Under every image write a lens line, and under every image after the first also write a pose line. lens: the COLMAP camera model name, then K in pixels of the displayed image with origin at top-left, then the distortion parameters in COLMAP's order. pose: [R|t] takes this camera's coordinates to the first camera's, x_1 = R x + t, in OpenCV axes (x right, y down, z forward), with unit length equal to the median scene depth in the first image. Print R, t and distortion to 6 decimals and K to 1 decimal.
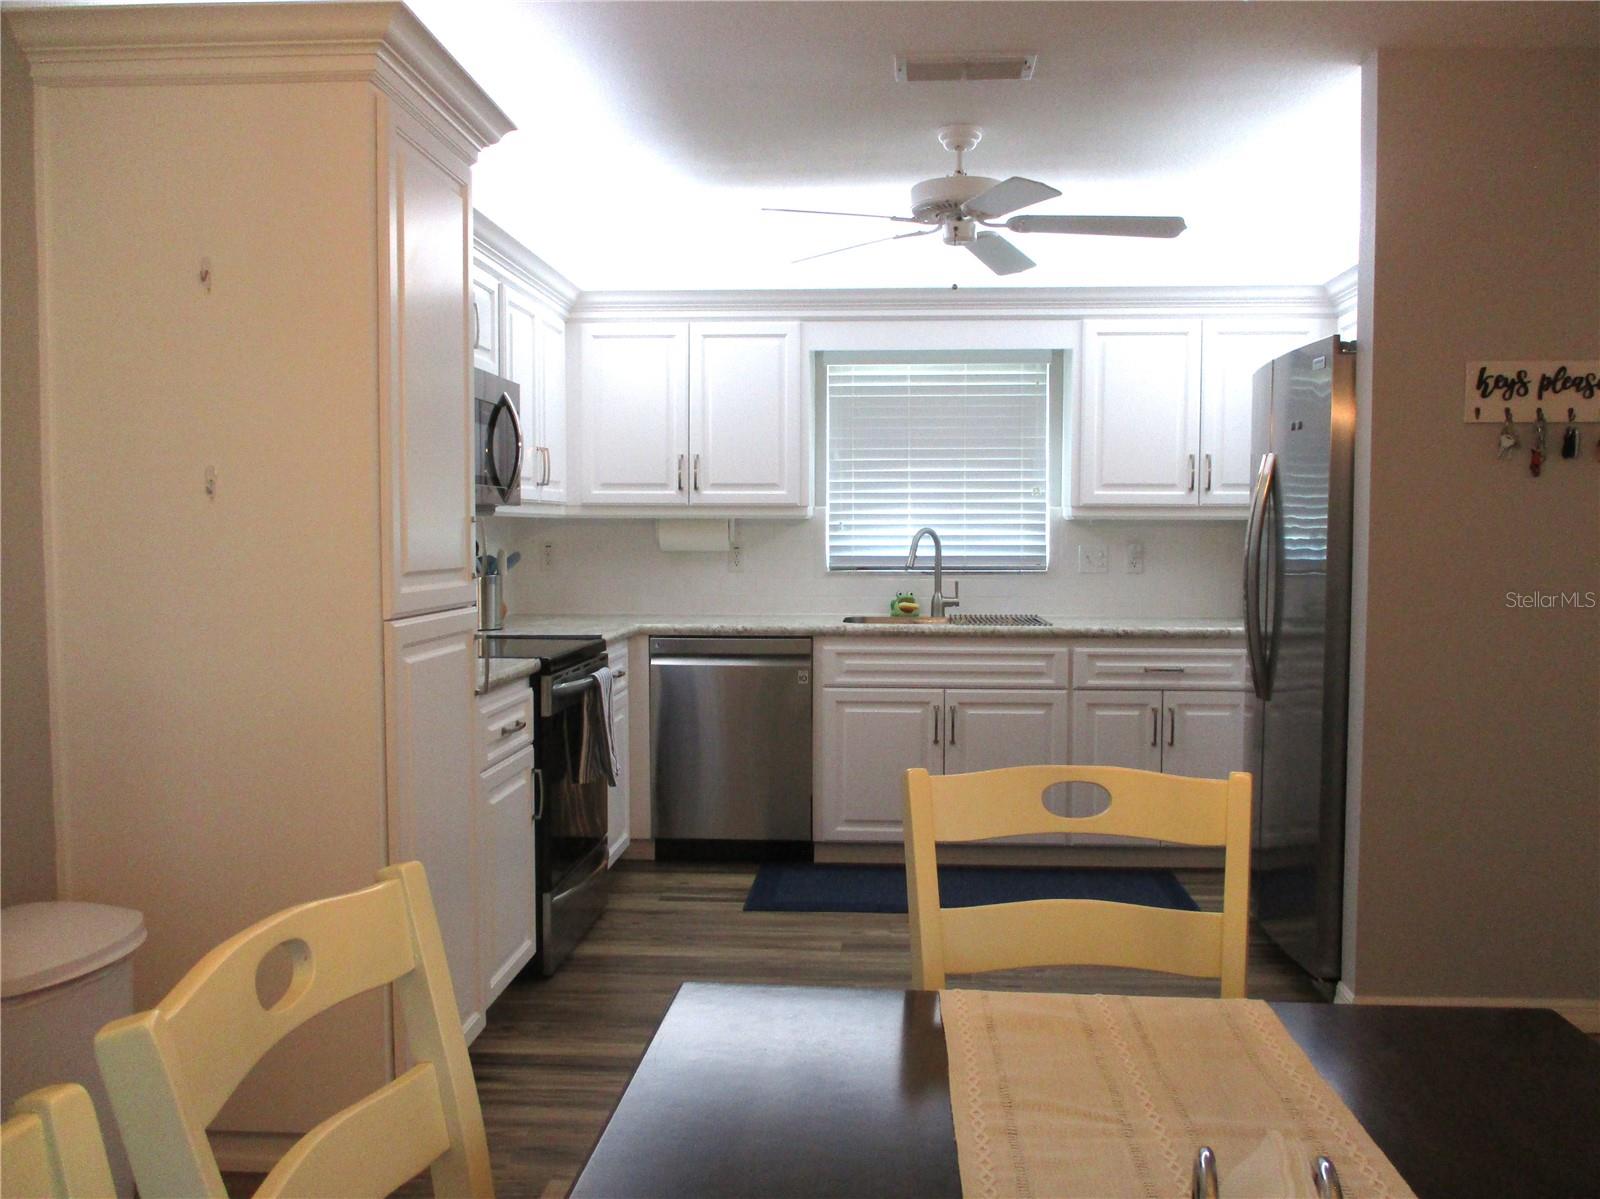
lens RADIAL K [[1385.1, 0, 825.1], [0, 1385.1, 594.9], [0, 0, 1]] dist [-0.037658, 0.025558]
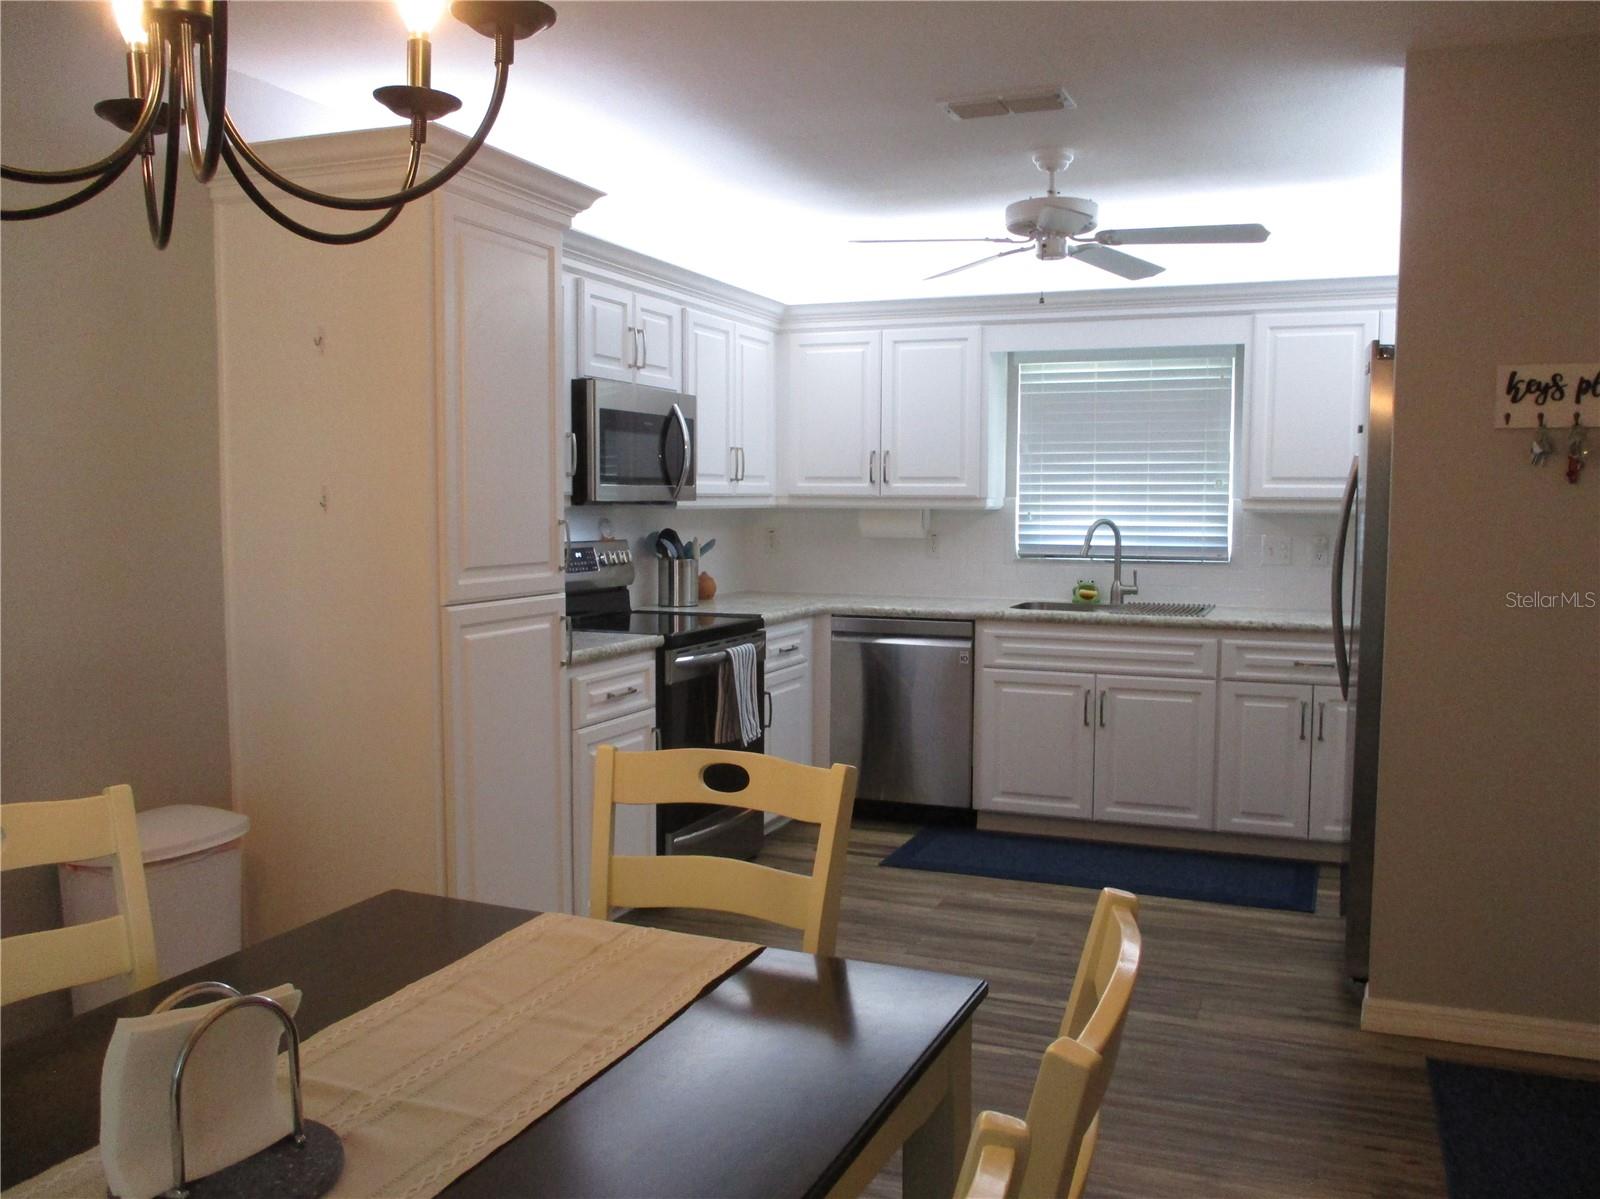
lens RADIAL K [[1385.1, 0, 839.1], [0, 1385.1, 603.4], [0, 0, 1]] dist [-0.037658, 0.025558]
pose [[0.953567, 0.025522, -0.300099, 0.211007], [-0.017044, 0.999379, 0.030833, -0.014554], [0.300700, -0.024287, 0.953410, -0.058176]]
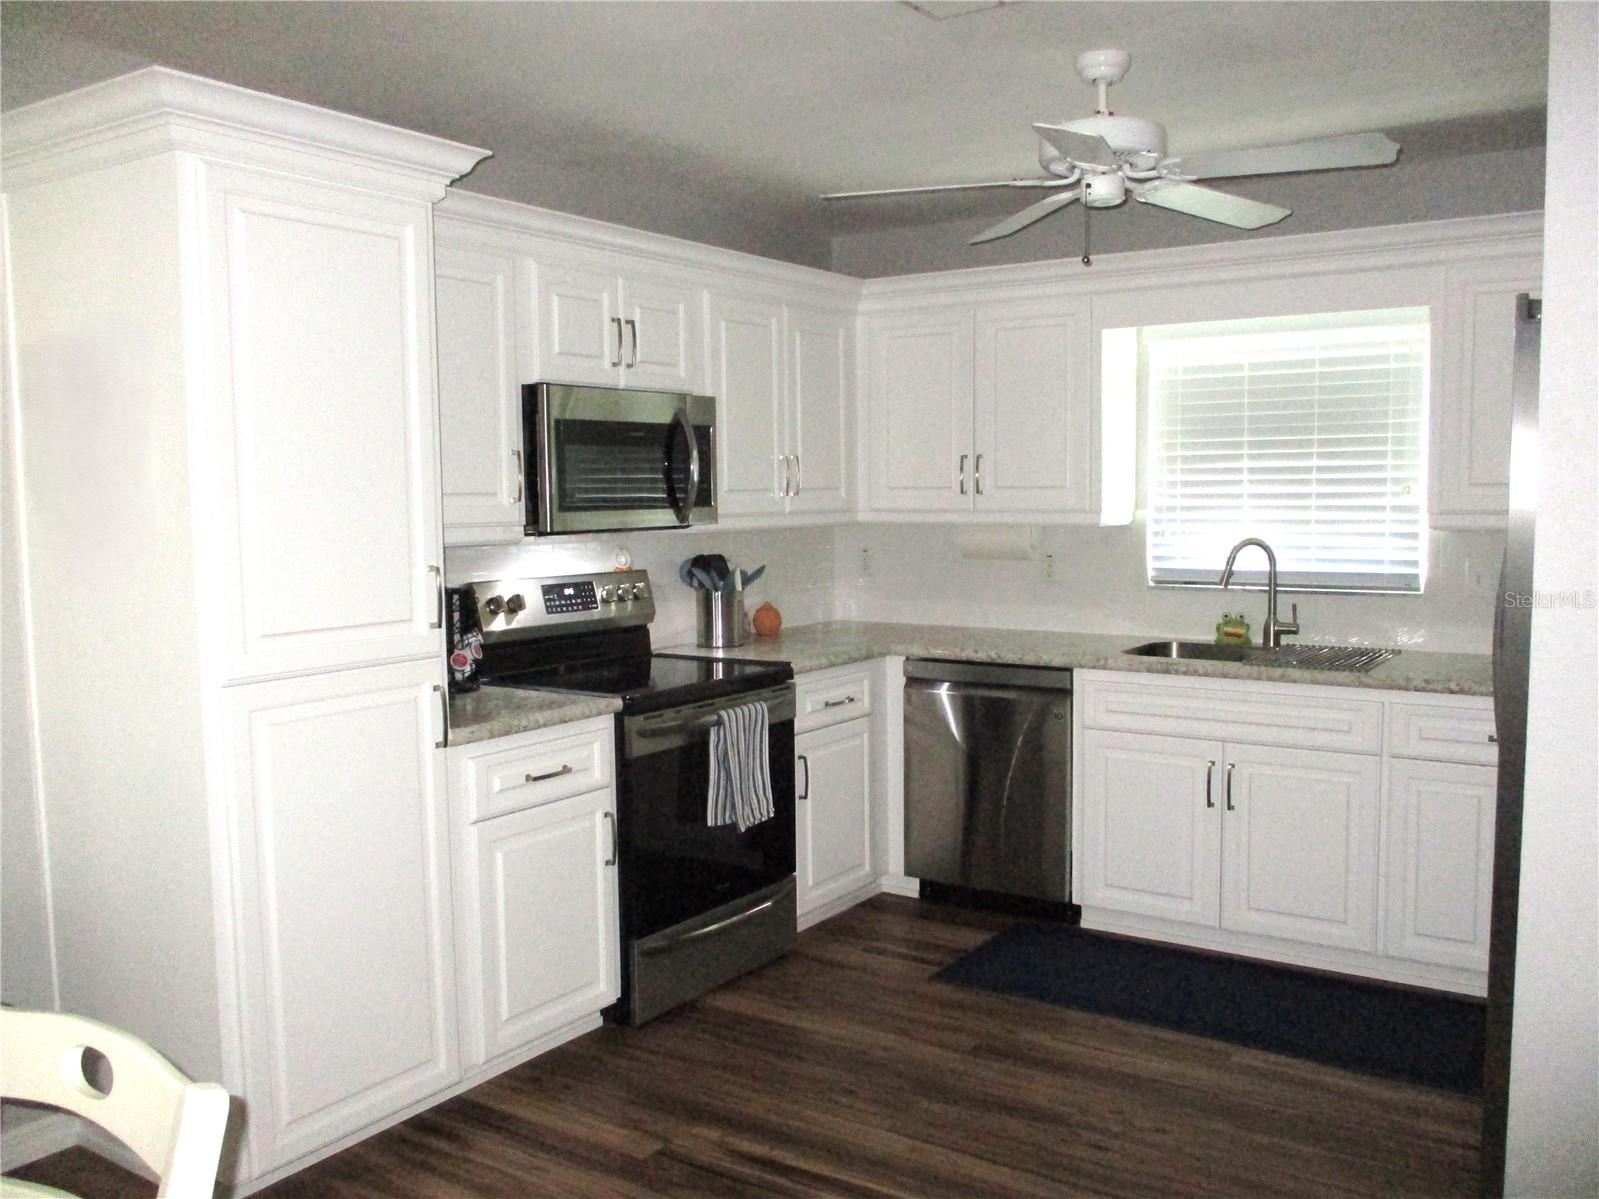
lens RADIAL K [[1384.3, 0, 833.9], [0, 1384.3, 608.9], [0, 0, 1]] dist [-0.037658, 0.025558]
pose [[0.863690, 0.032521, -0.502973, 0.289823], [-0.010473, 0.998859, 0.046600, -0.044522], [0.503914, -0.034980, 0.863045, 0.183848]]
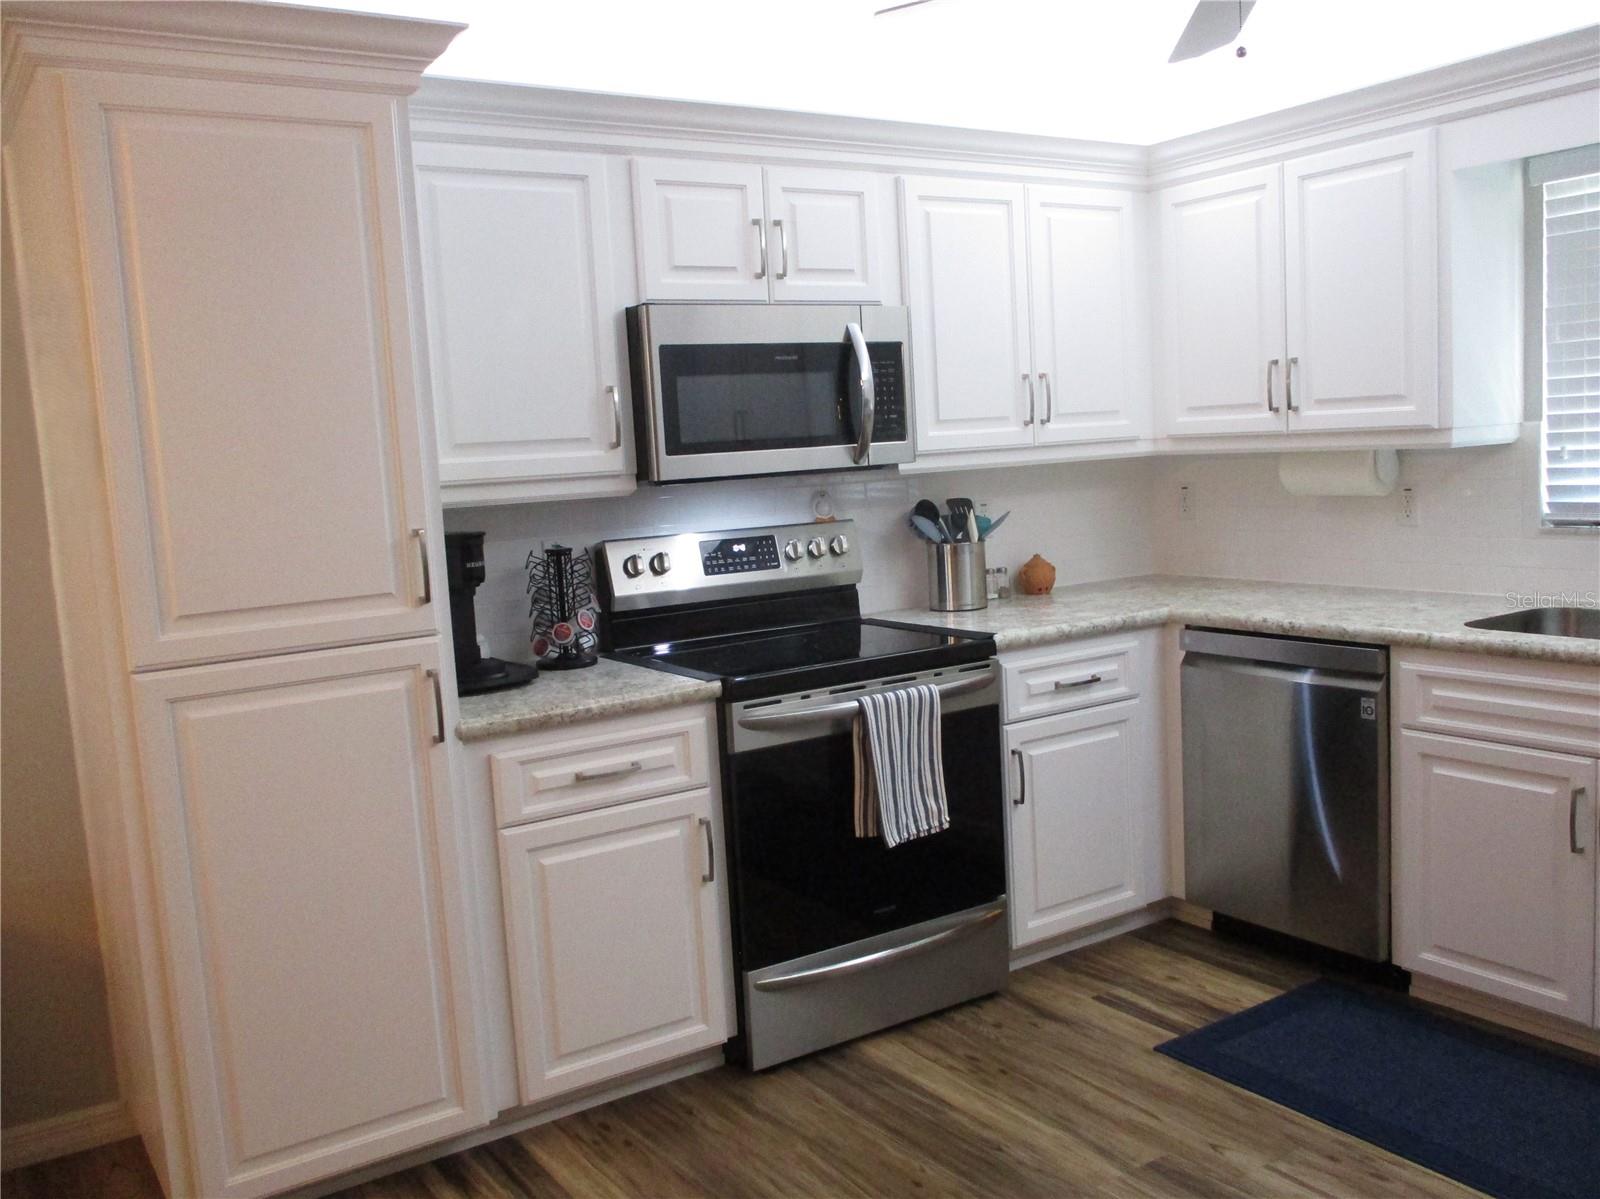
lens RADIAL K [[1395.6, 0, 812.2], [0, 1395.6, 605.9], [0, 0, 1]] dist [-0.049522, 0.026531]
pose [[0.587110, 0.060385, -0.807252, 0.336436], [0.020540, 0.995782, 0.089426, -0.048234], [0.809247, -0.069084, 0.583393, 0.423121]]
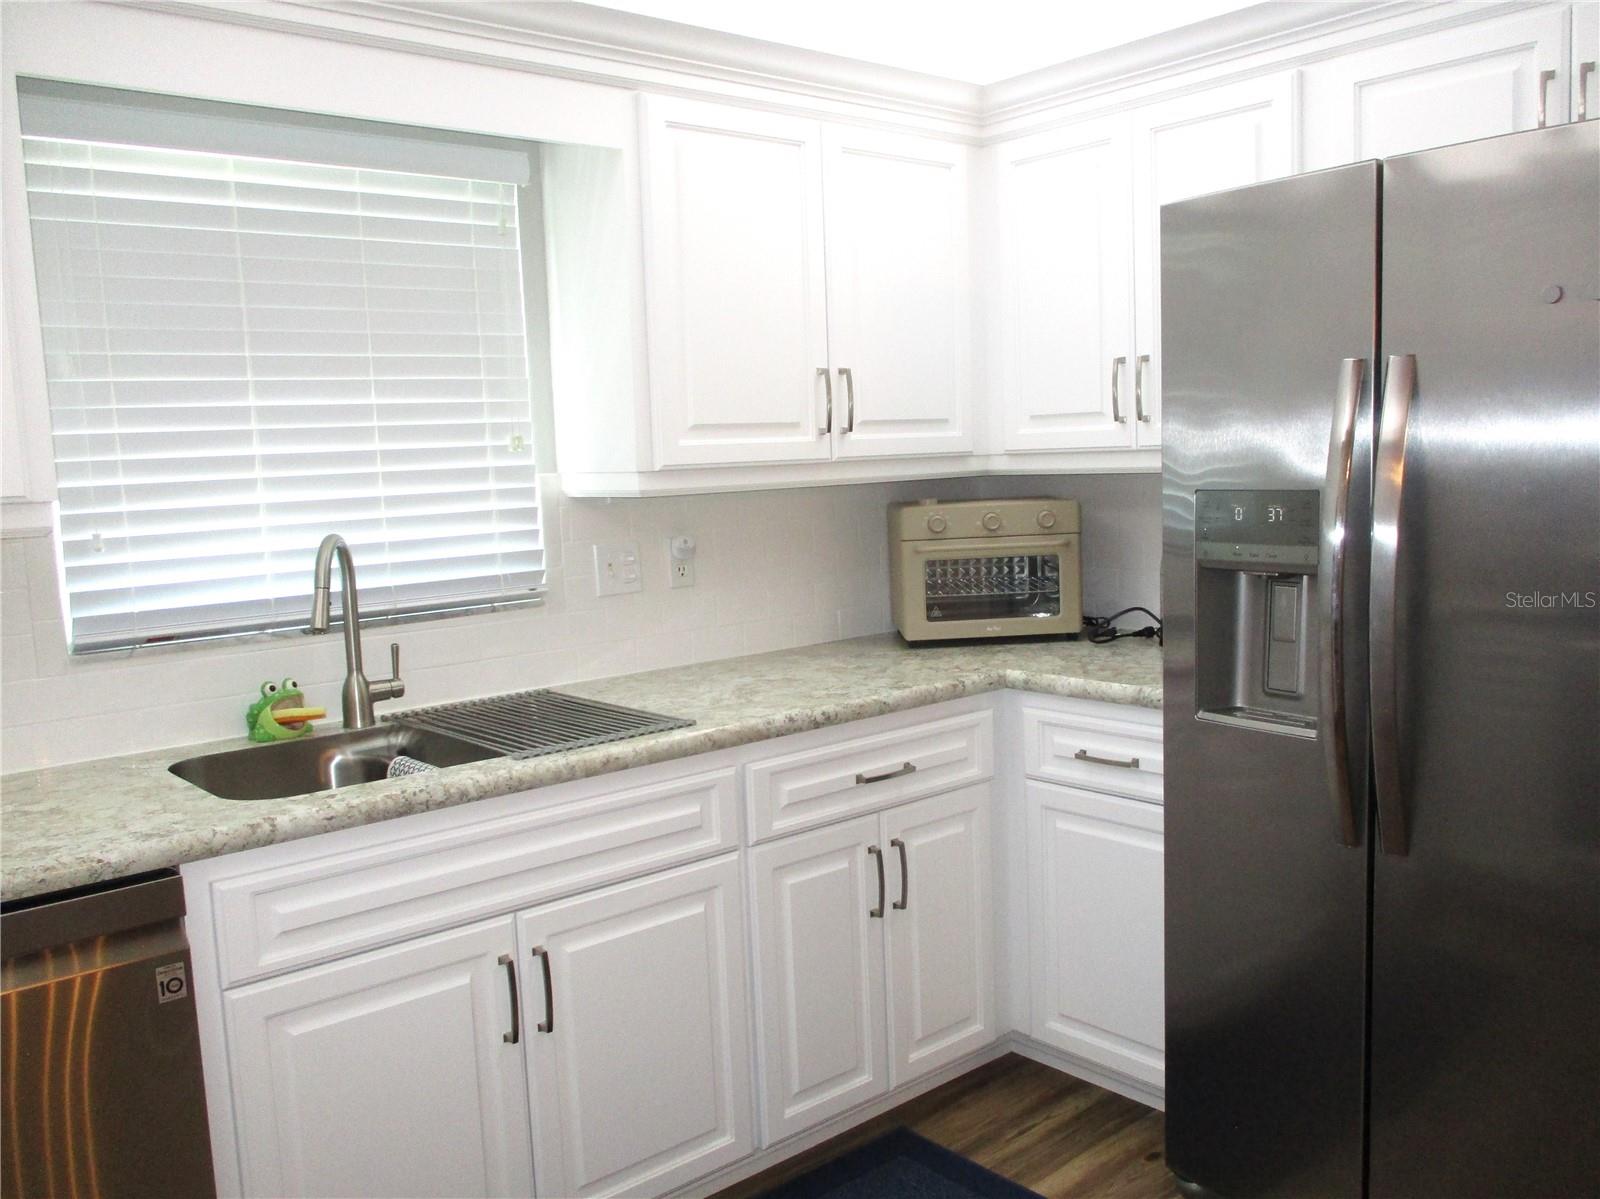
lens RADIAL K [[1385.1, 0, 839.4], [0, 1385.1, 606.0], [0, 0, 1]] dist [-0.037658, 0.025558]
pose [[0.713163, -0.110161, 0.692288, -0.125879], [0.072404, 0.993869, 0.083564, -0.054249], [-0.697249, -0.009470, 0.716767, 0.614121]]
